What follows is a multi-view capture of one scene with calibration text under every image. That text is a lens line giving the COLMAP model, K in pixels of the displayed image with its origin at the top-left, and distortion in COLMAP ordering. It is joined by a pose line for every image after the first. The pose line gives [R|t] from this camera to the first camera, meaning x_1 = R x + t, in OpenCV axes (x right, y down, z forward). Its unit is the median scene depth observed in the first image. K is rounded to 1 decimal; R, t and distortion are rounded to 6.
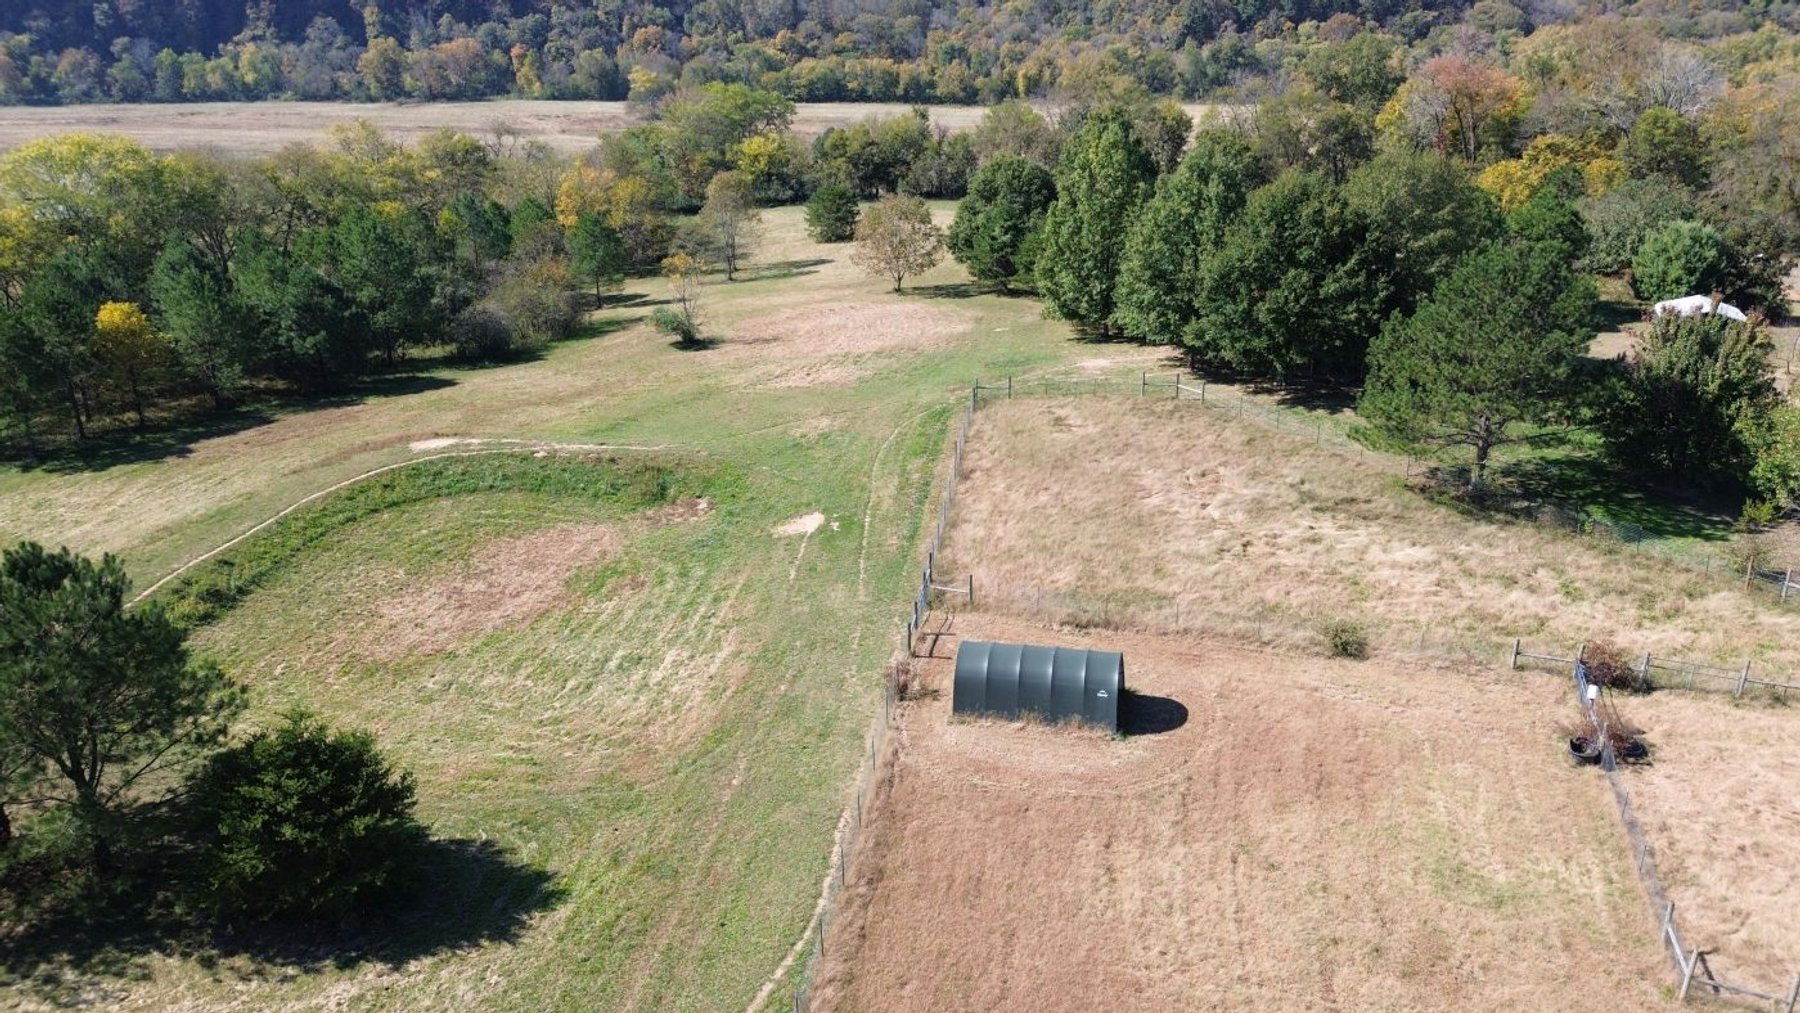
lens RADIAL K [[1271.5, 0, 911.0], [0, 1271.5, 513.3], [0, 0, 1]] dist [0.076010, -0.062308]
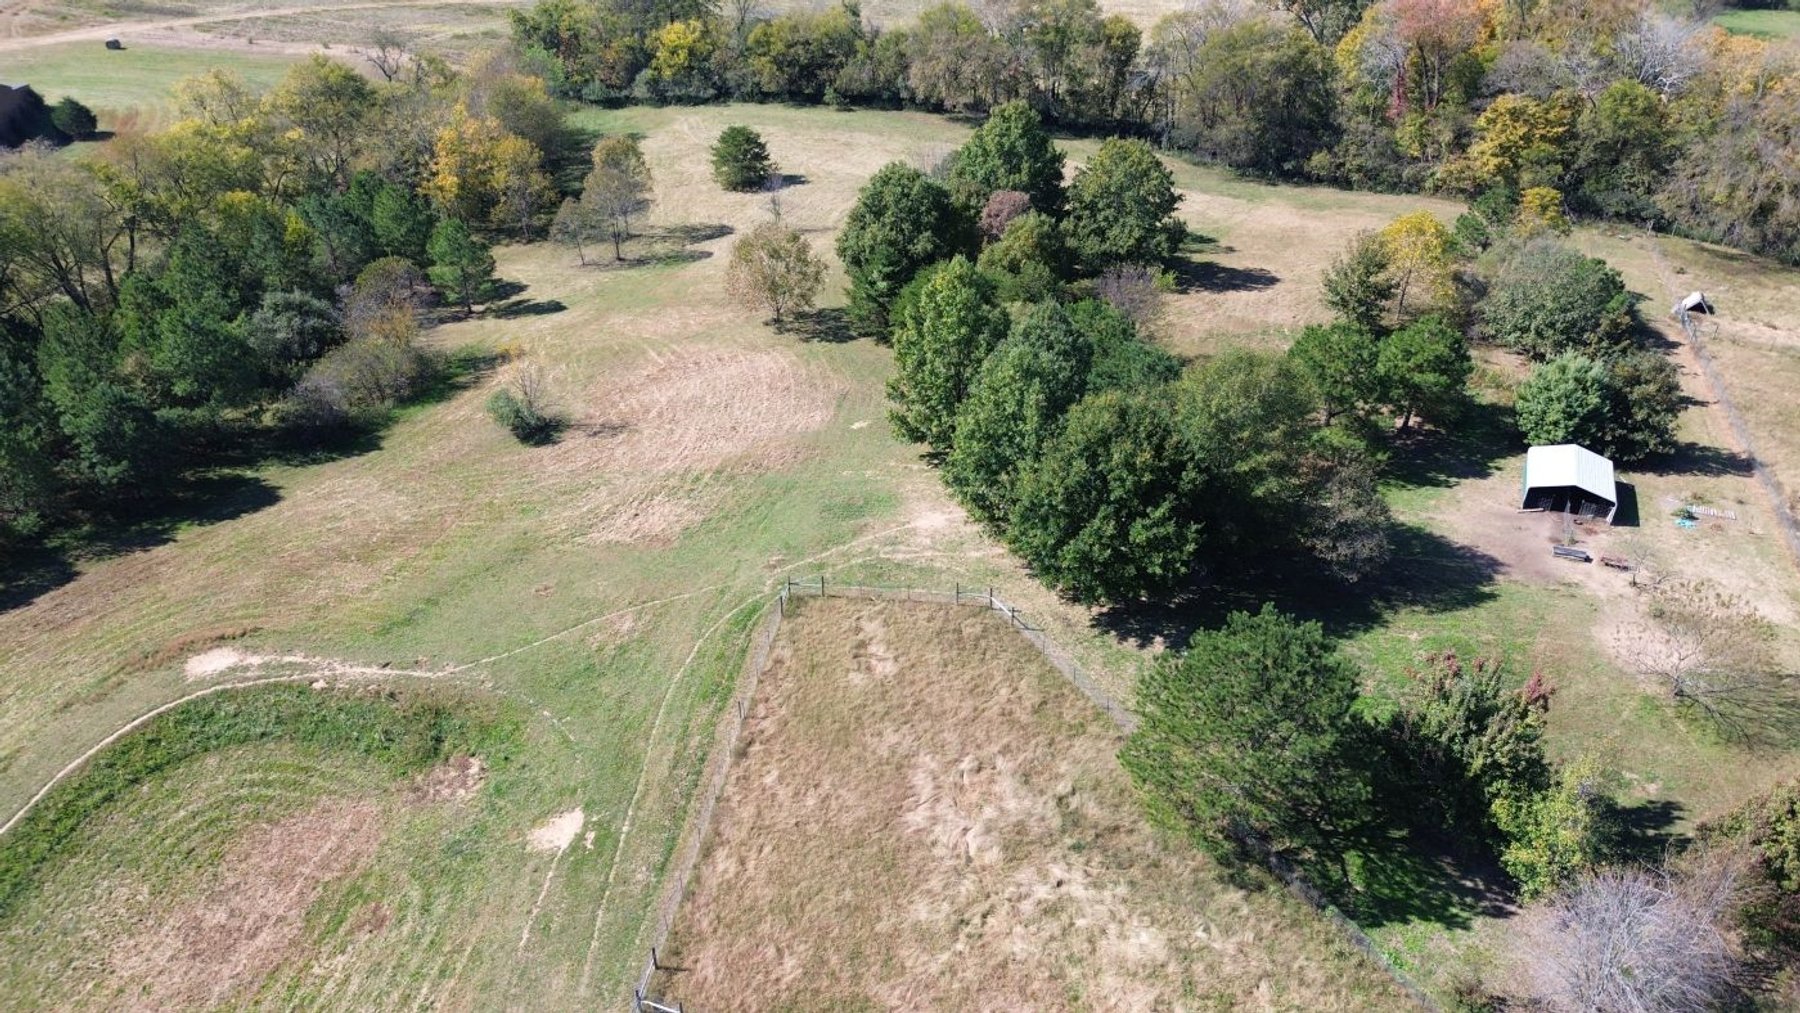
lens RADIAL K [[1271.5, 0, 938.7], [0, 1271.5, 442.2], [0, 0, 1]] dist [0.076010, -0.062308]
pose [[0.999790, 0.017472, -0.010717, 0.178885], [-0.014887, 0.978381, 0.206276, -0.416072], [0.014089, -0.206074, 0.978435, 0.084158]]
